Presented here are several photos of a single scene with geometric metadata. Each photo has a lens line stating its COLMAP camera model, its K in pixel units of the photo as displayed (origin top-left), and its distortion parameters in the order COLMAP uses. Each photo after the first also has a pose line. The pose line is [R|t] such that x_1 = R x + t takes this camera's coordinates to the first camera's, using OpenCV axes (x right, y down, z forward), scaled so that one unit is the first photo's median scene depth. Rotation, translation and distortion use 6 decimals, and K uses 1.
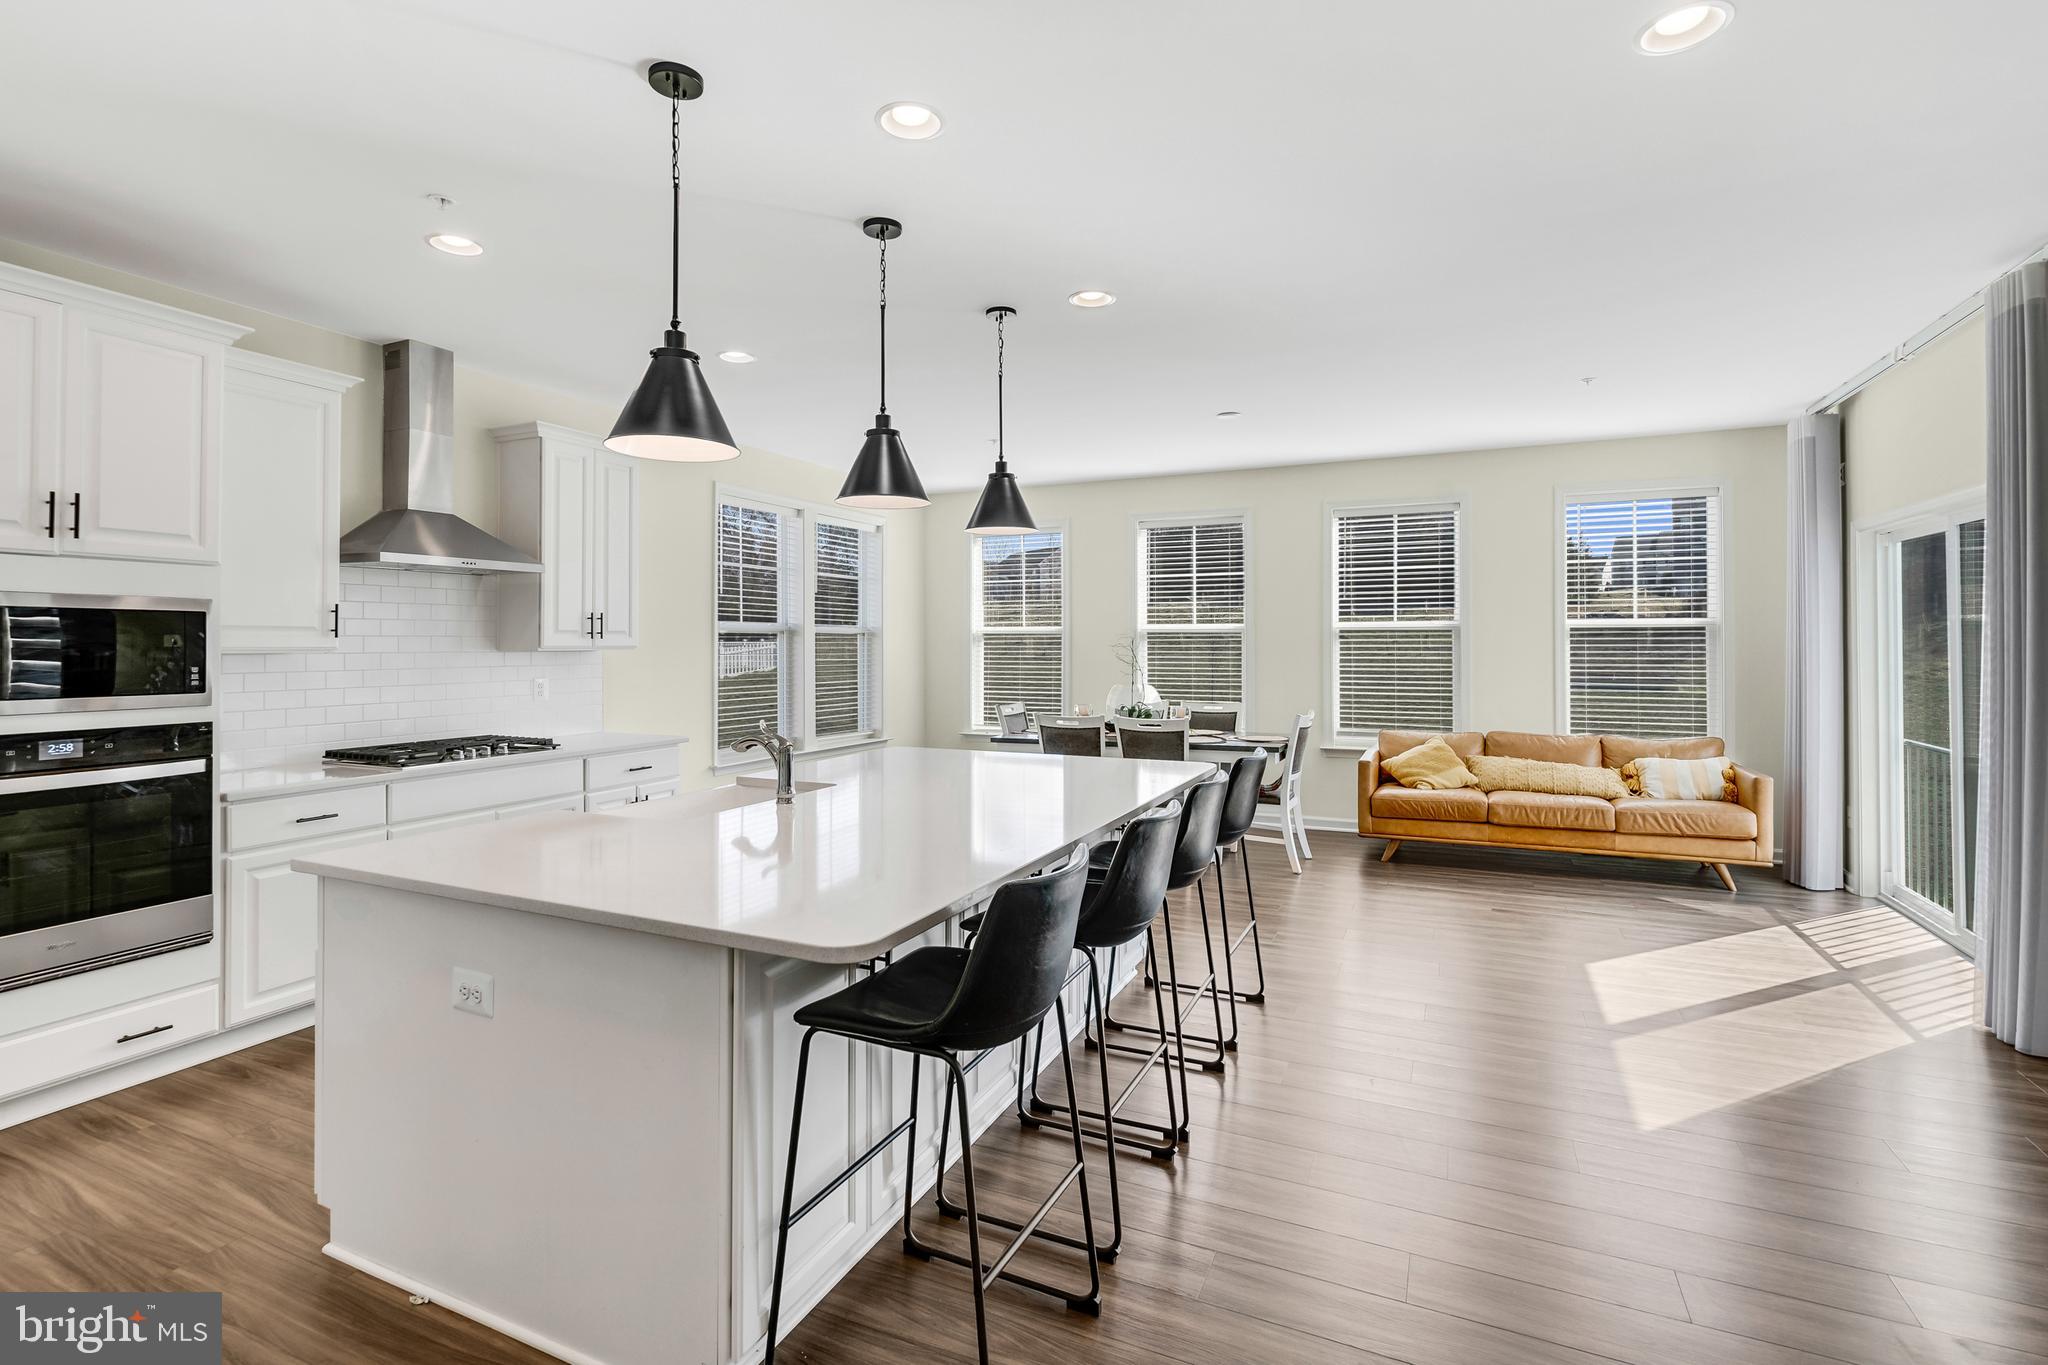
lens RADIAL K [[897.7, 0, 1044.1], [0, 897.7, 628.0], [0, 0, 1]] dist [-0.015976, 0.003130]
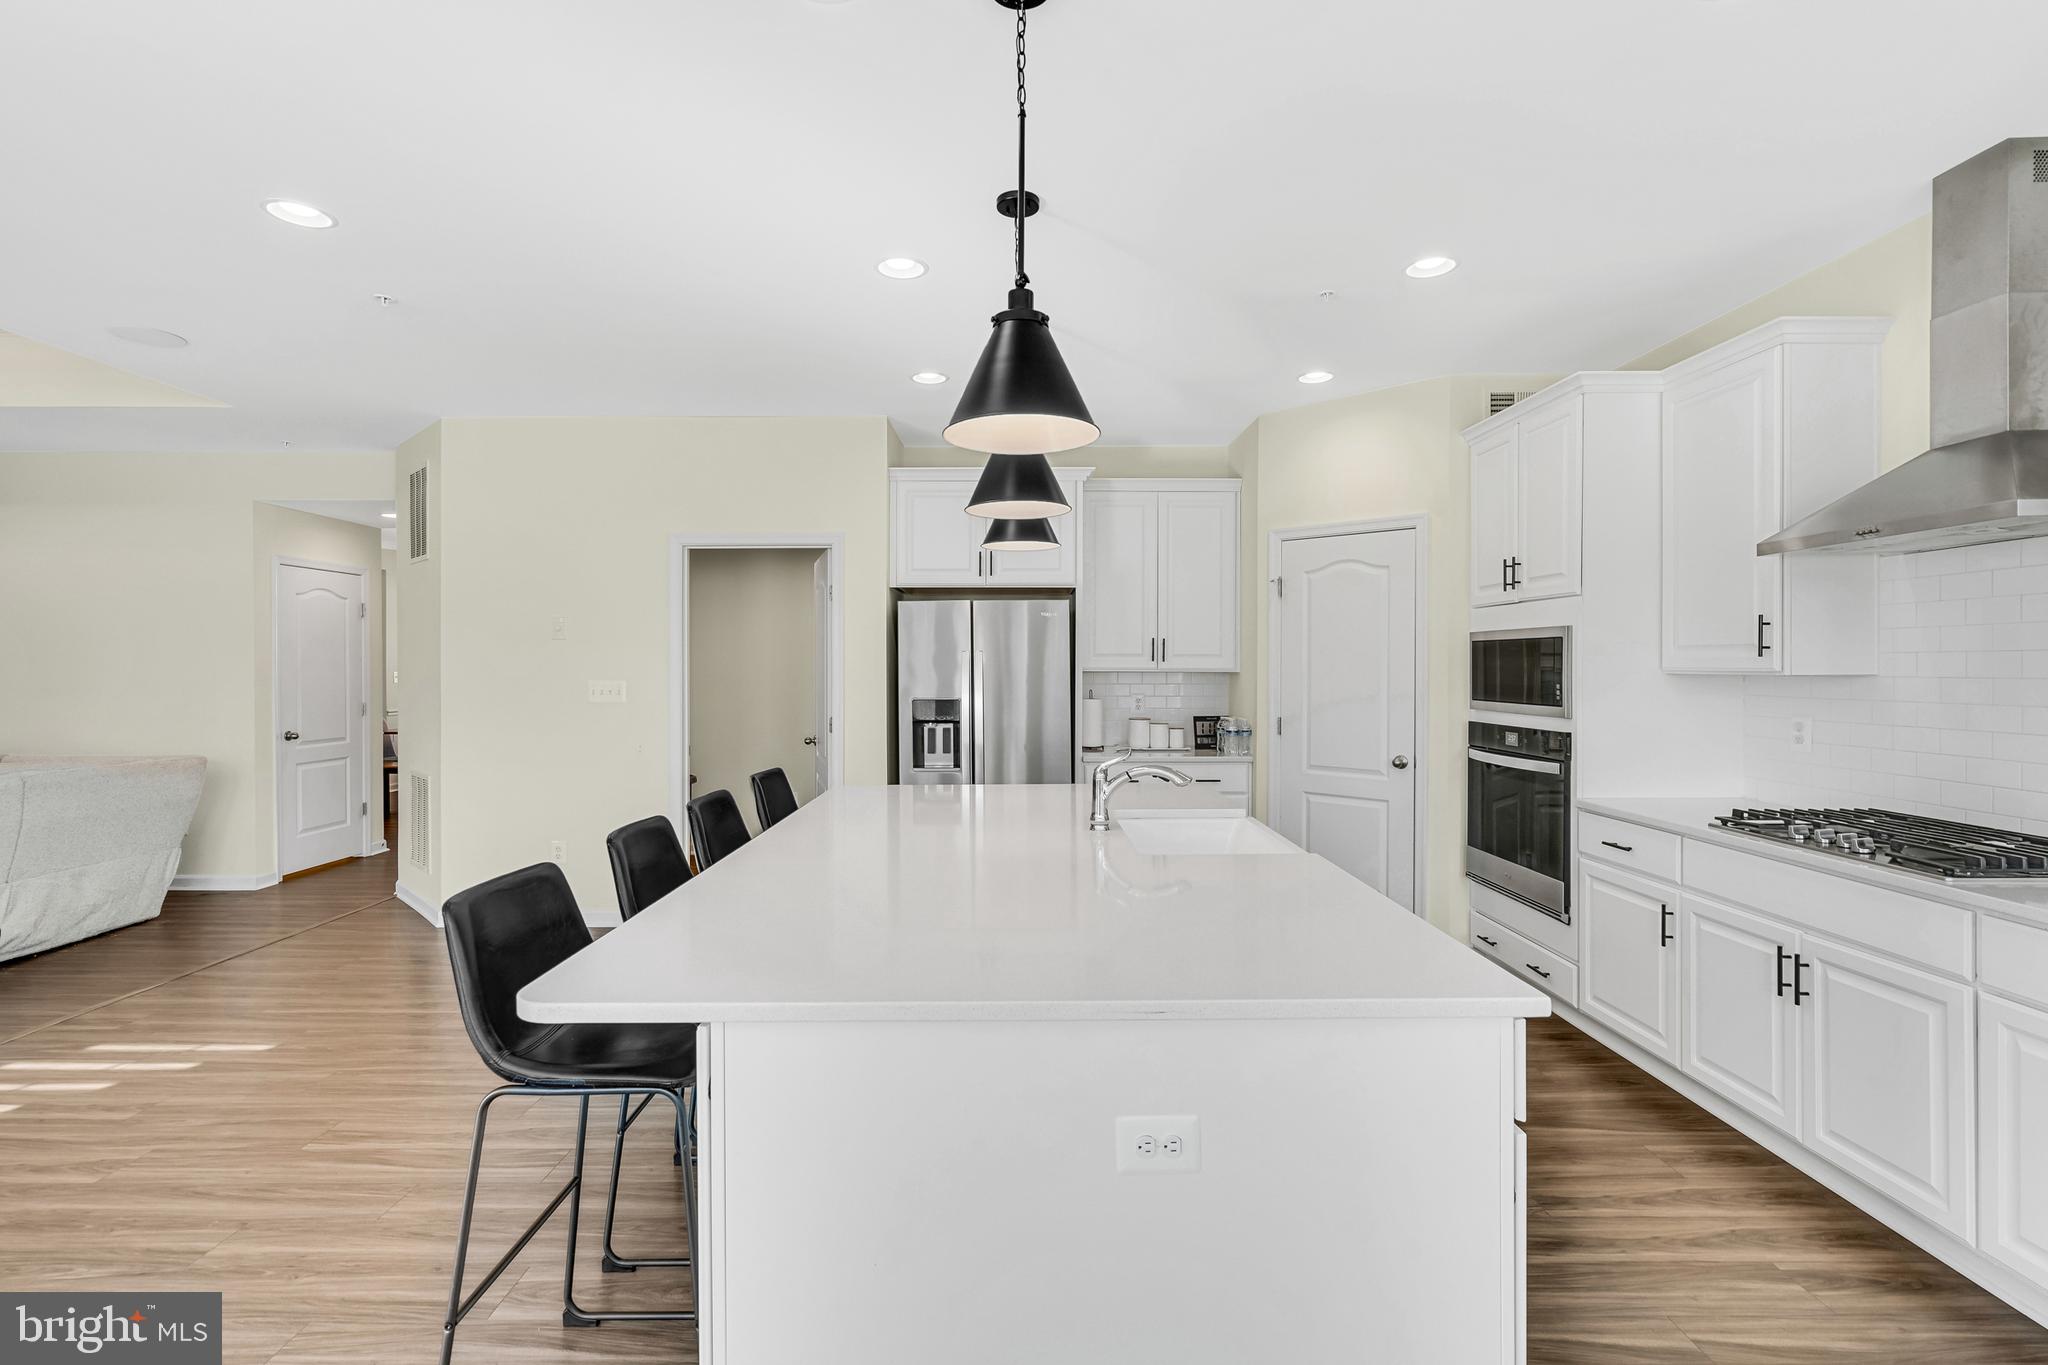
lens RADIAL K [[937.3, 0, 1027.0], [0, 937.3, 677.4], [0, 0, 1]] dist [-0.004908, 0.002427]
pose [[-0.921010, 0.009214, -0.389429, 0.094161], [0.010727, 0.999941, -0.001712, 0.015780], [0.389390, -0.005754, -0.921055, 1.015331]]
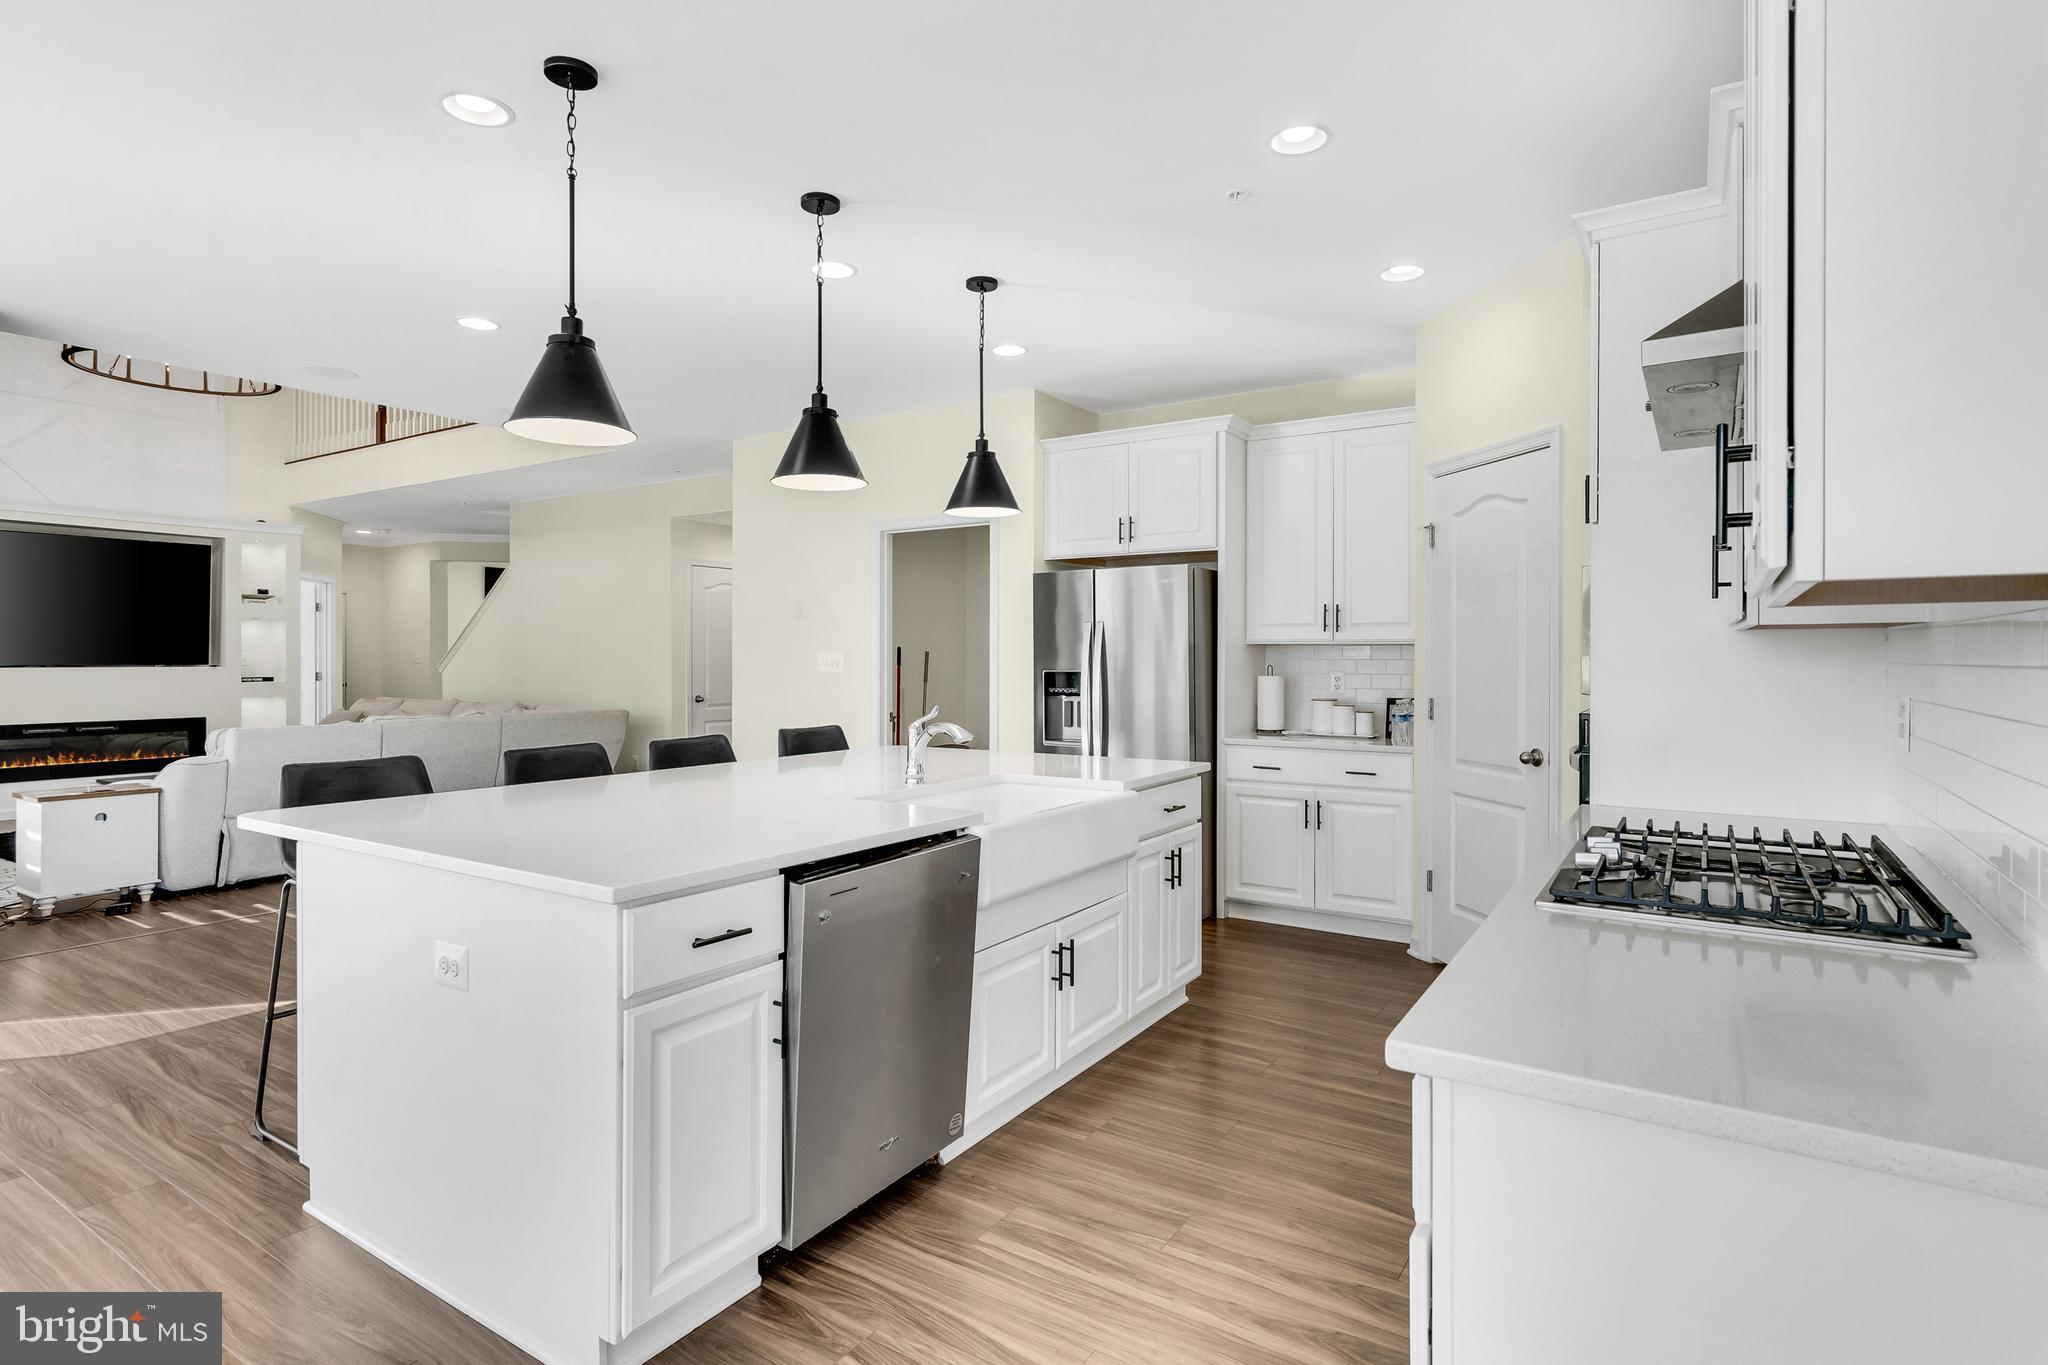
lens RADIAL K [[1048.3, 0, 1015.7], [0, 1048.3, 663.5], [0, 0, 1]] dist [0.003296, 0.000874]
pose [[-0.982266, 0.001371, 0.187485, -0.329654], [-0.000807, 0.999933, -0.011542, 0.039031], [-0.187489, -0.011488, -0.982200, 1.136912]]
